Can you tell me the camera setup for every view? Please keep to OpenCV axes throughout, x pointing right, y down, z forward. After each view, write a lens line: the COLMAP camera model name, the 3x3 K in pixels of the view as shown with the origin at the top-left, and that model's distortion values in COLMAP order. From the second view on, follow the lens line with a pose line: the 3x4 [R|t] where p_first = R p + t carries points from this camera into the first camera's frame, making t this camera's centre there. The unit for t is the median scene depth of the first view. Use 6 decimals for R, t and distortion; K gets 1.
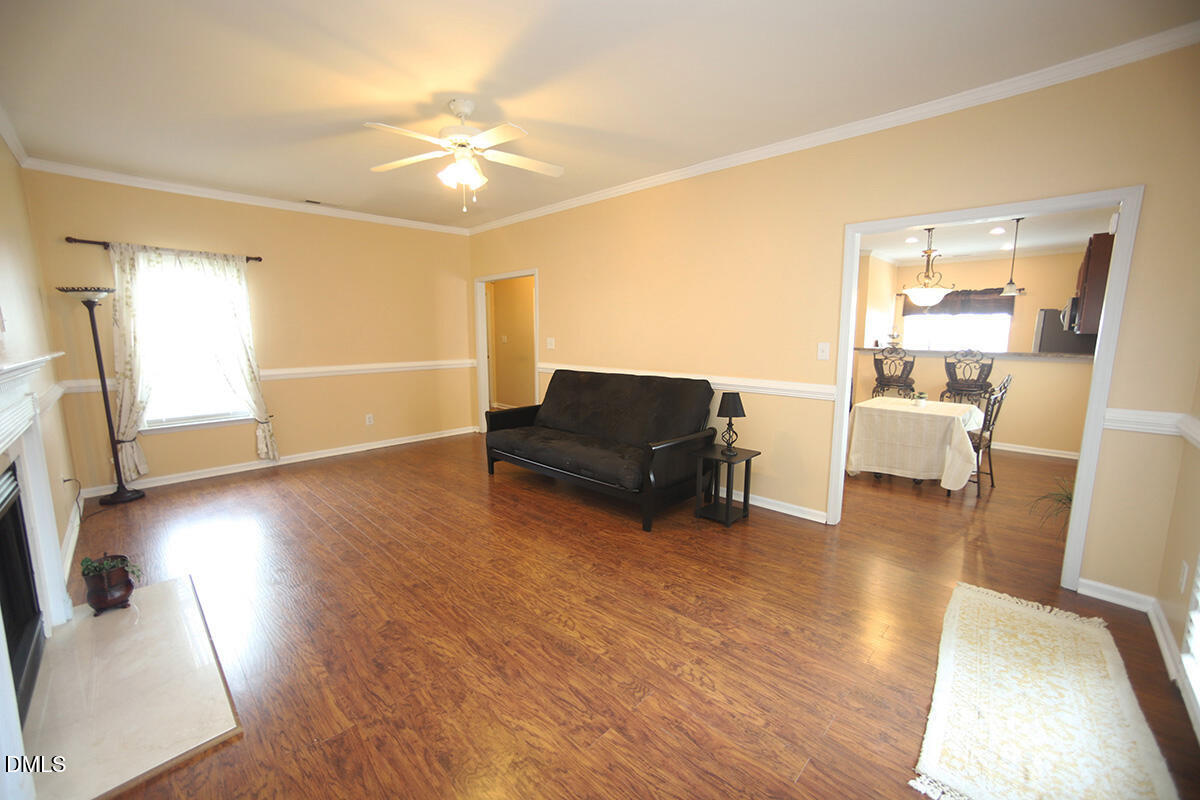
lens RADIAL K [[481.1, 0, 595.9], [0, 481.1, 400.3], [0, 0, 1]] dist [-0.069311, 0.032142]
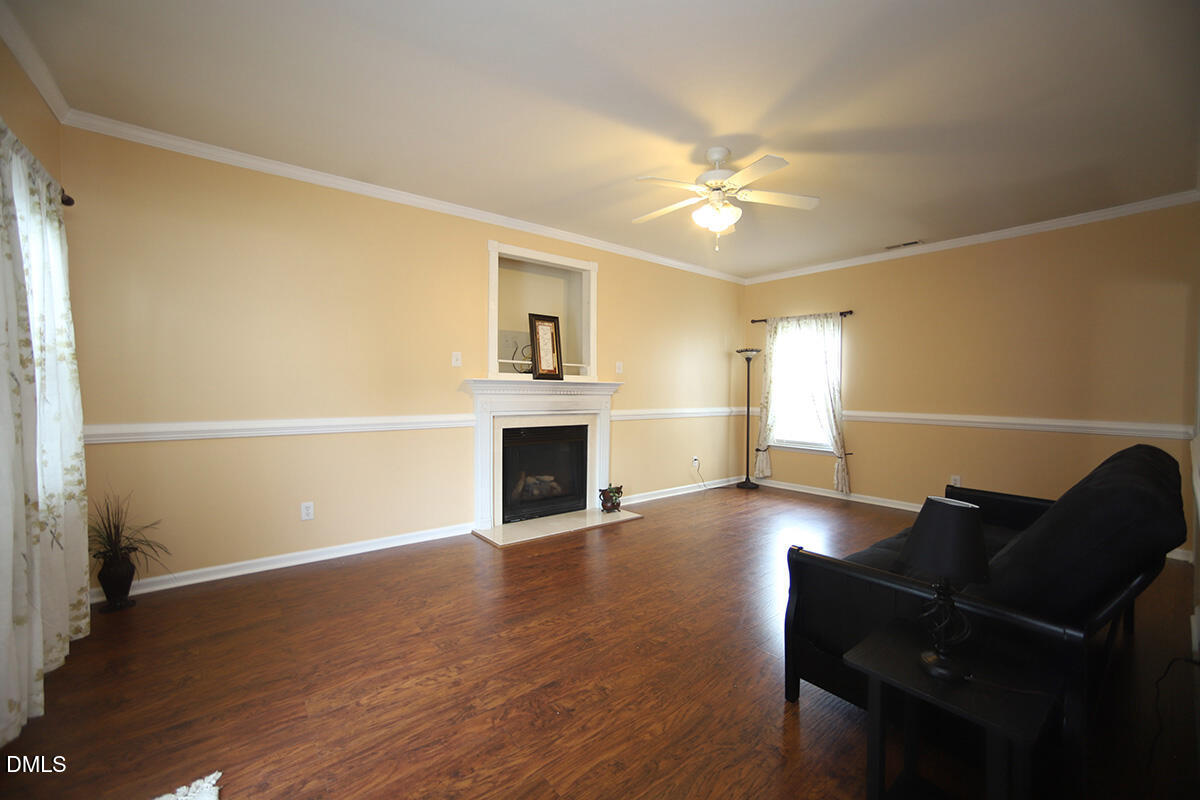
lens RADIAL K [[481.1, 0, 595.9], [0, 481.1, 400.3], [0, 0, 1]] dist [-0.069311, 0.032142]
pose [[-0.123220, 0.025487, -0.992052, 0.917794], [-0.151296, 0.987501, 0.044162, -0.093599], [0.980778, 0.155535, -0.117824, 1.054693]]
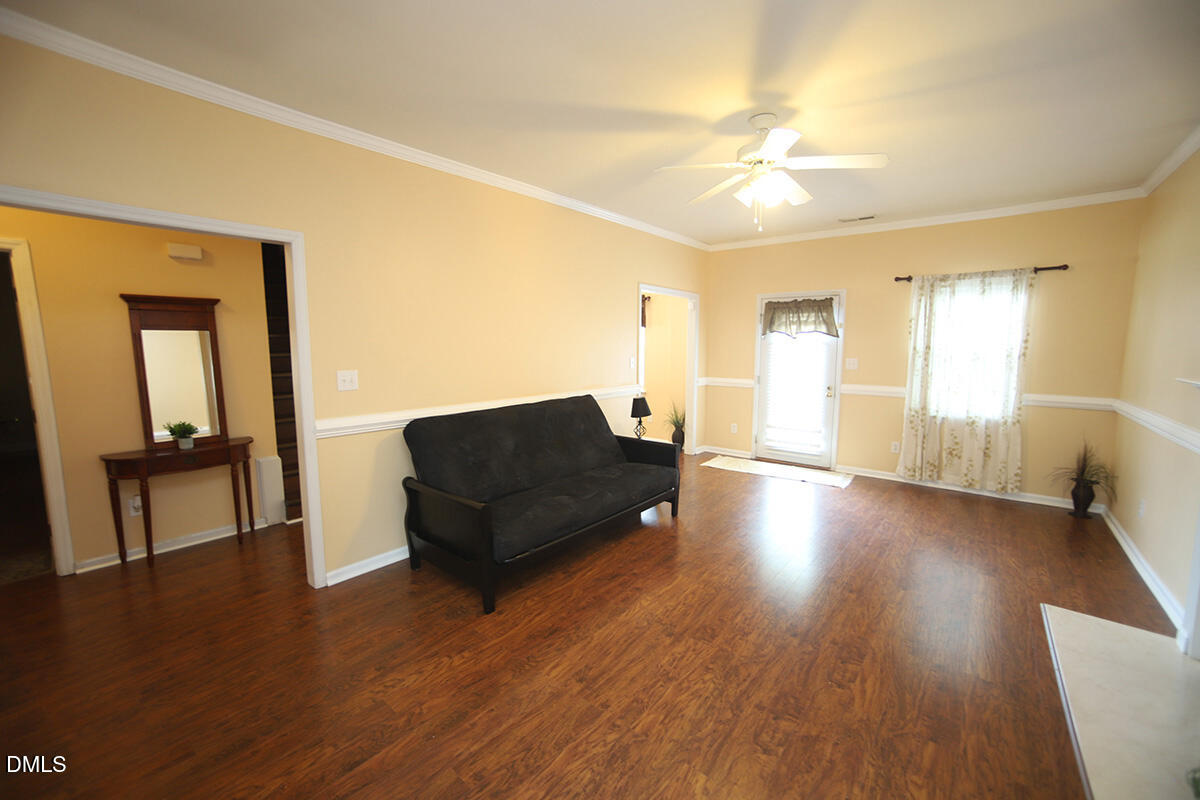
lens RADIAL K [[481.1, 0, 595.9], [0, 481.1, 400.3], [0, 0, 1]] dist [-0.069311, 0.032142]
pose [[-0.077858, -0.118000, 0.989957, -1.418875], [0.143604, 0.981288, 0.128261, -0.272708], [-0.986568, 0.152148, -0.059456, 1.655753]]
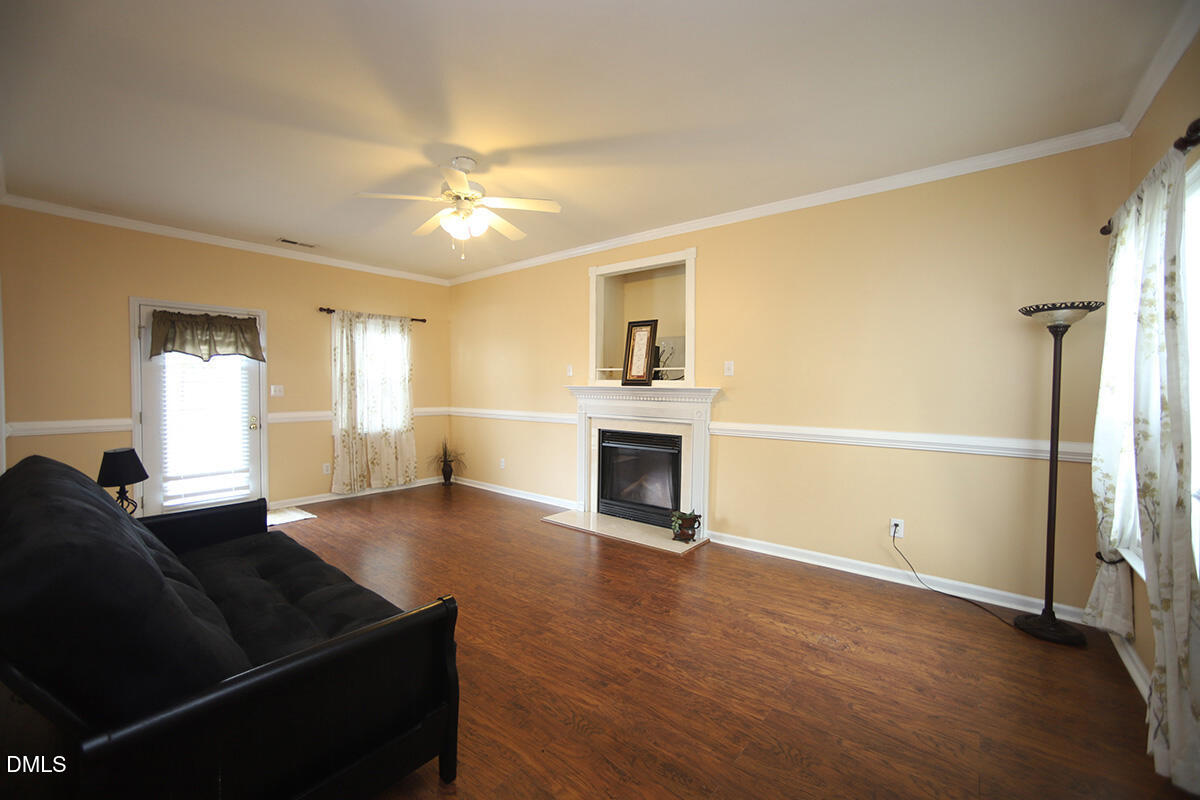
lens RADIAL K [[481.1, 0, 595.9], [0, 481.1, 400.3], [0, 0, 1]] dist [-0.069311, 0.032142]
pose [[-0.996337, -0.000578, -0.085506, -0.558066], [-0.015419, 0.984799, 0.173014, -0.320723], [0.084106, 0.173699, -0.981201, 2.440123]]
